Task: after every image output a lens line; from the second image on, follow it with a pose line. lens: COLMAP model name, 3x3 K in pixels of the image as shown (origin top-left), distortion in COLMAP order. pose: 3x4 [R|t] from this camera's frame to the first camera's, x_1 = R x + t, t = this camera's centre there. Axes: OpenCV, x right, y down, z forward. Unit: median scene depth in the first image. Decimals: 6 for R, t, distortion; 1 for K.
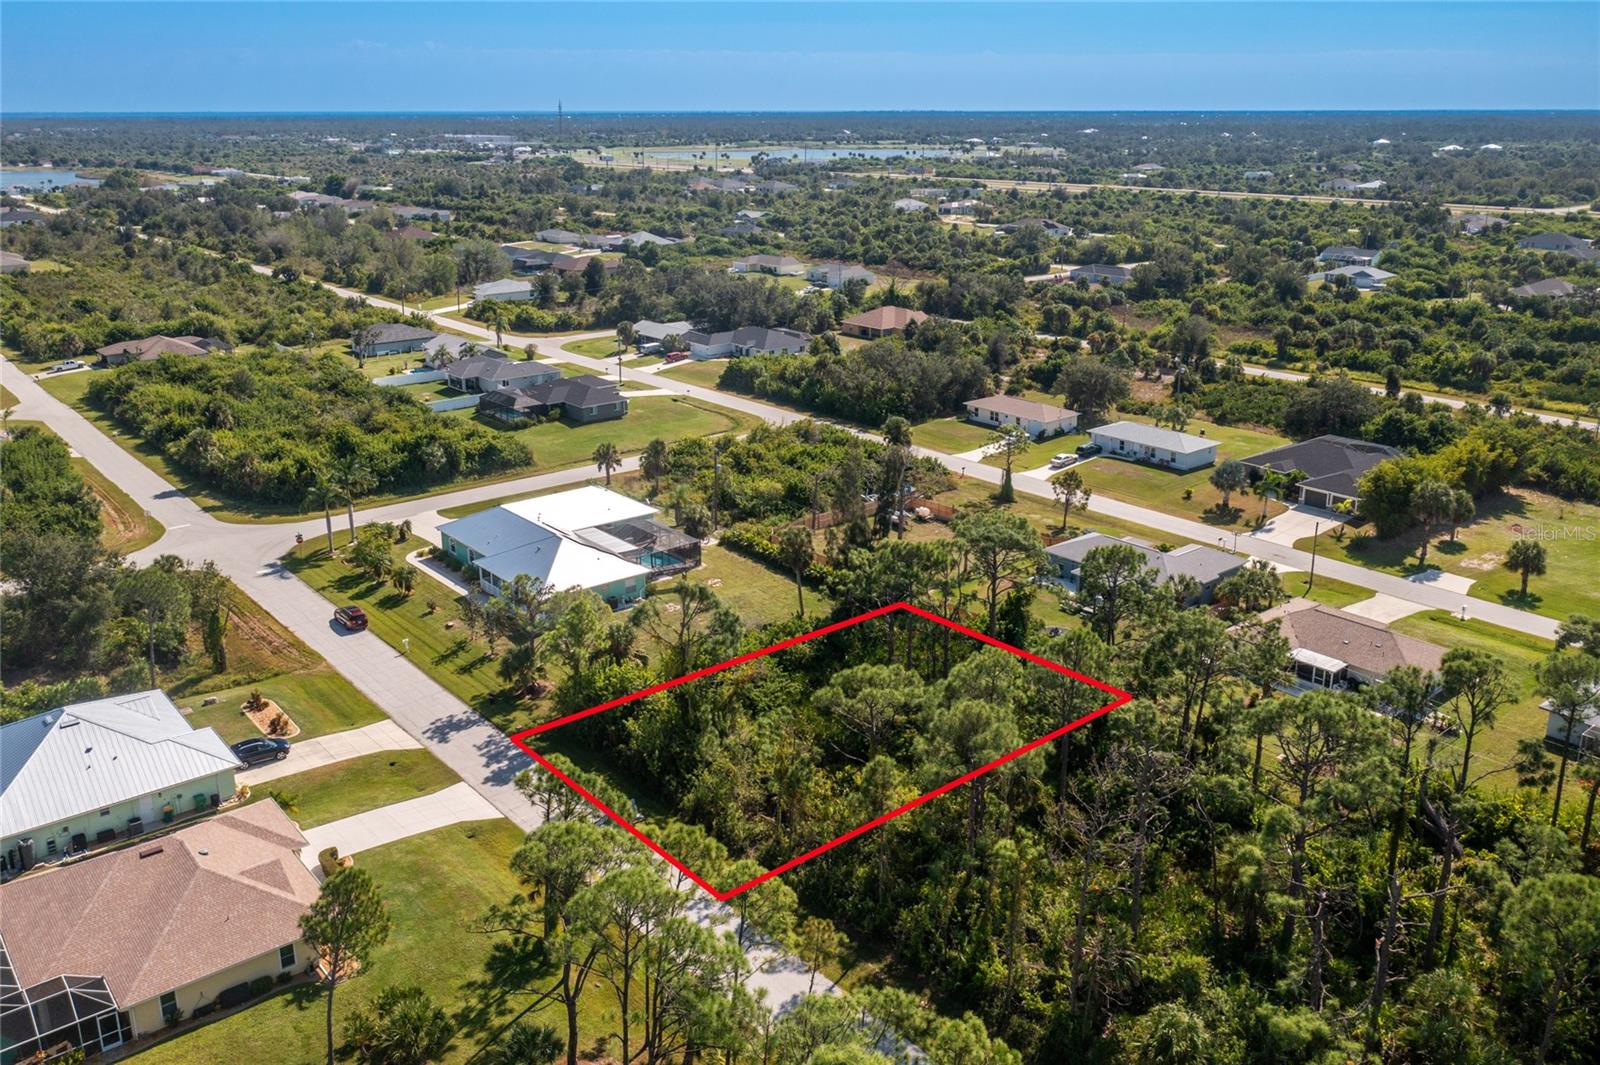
lens RADIAL K [[1290.9, 0, 797.9], [0, 1290.9, 462.1], [0, 0, 1]] dist [-0.001118, 0.007455]
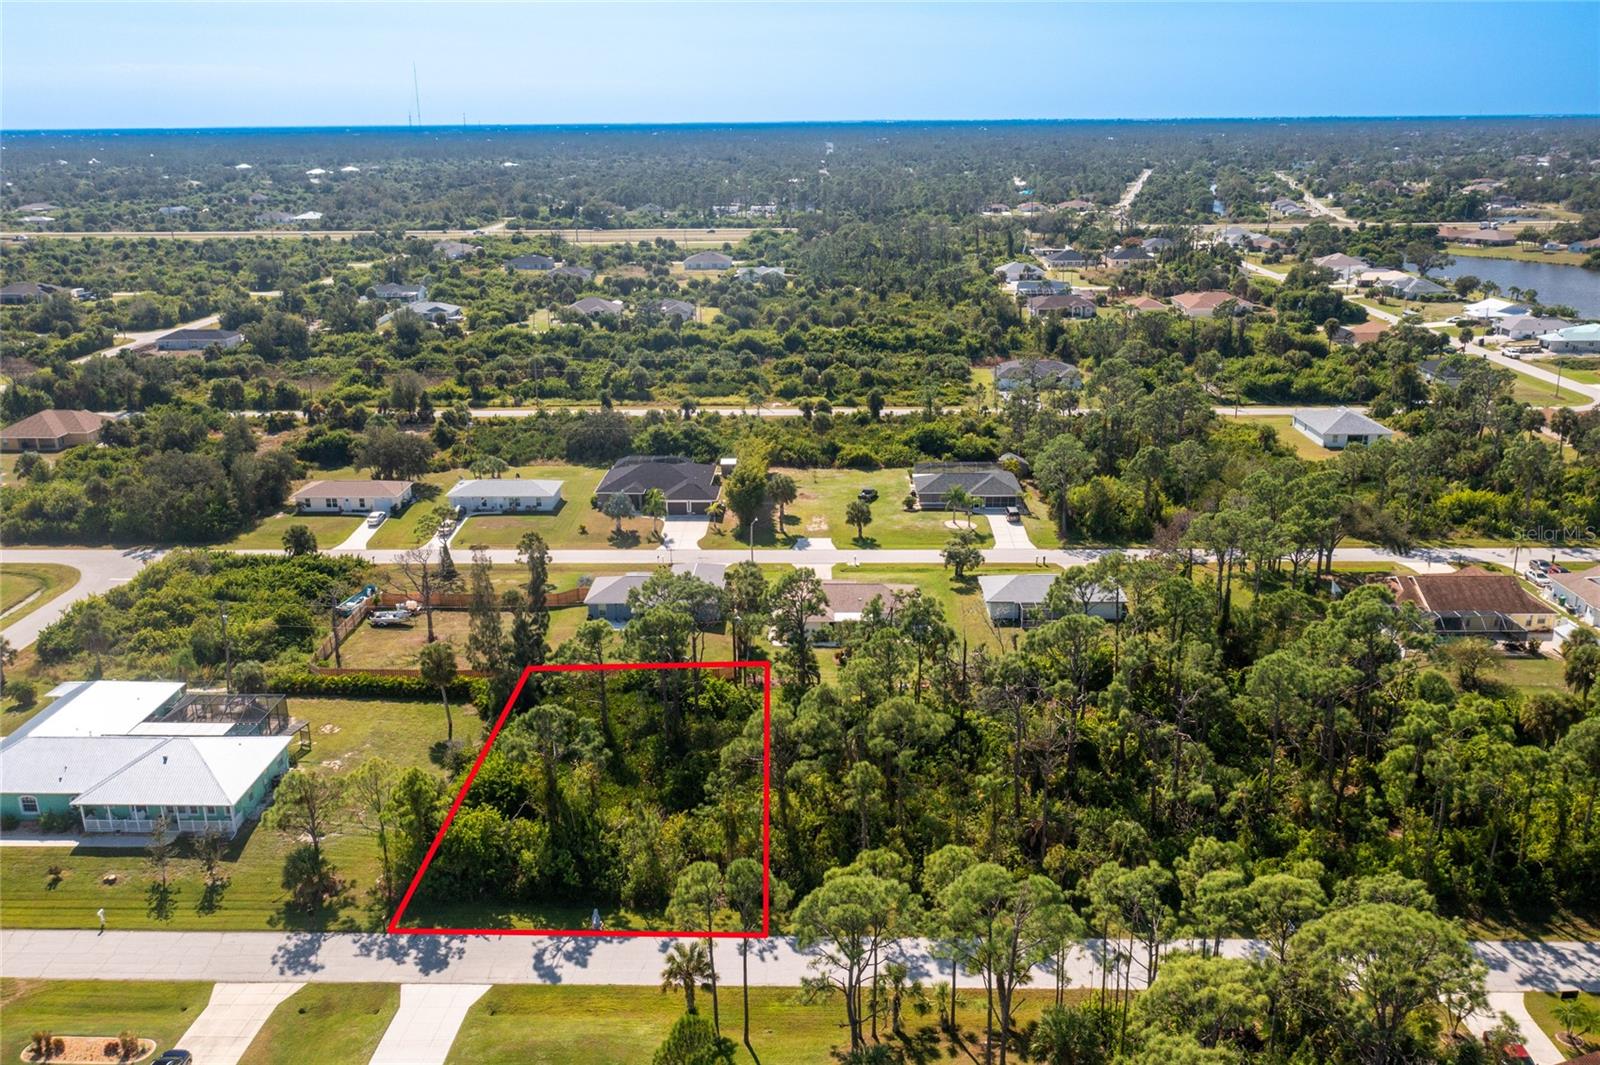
lens RADIAL K [[1275.0, 0, 800.0], [0, 1275.0, 532.5], [0, 0, 1]] dist [-0.002224, 0.007053]
pose [[0.658206, -0.235710, 0.714986, -0.286532], [0.205726, 0.969889, 0.130355, -0.060028], [-0.724183, 0.061291, 0.686879, 0.052755]]
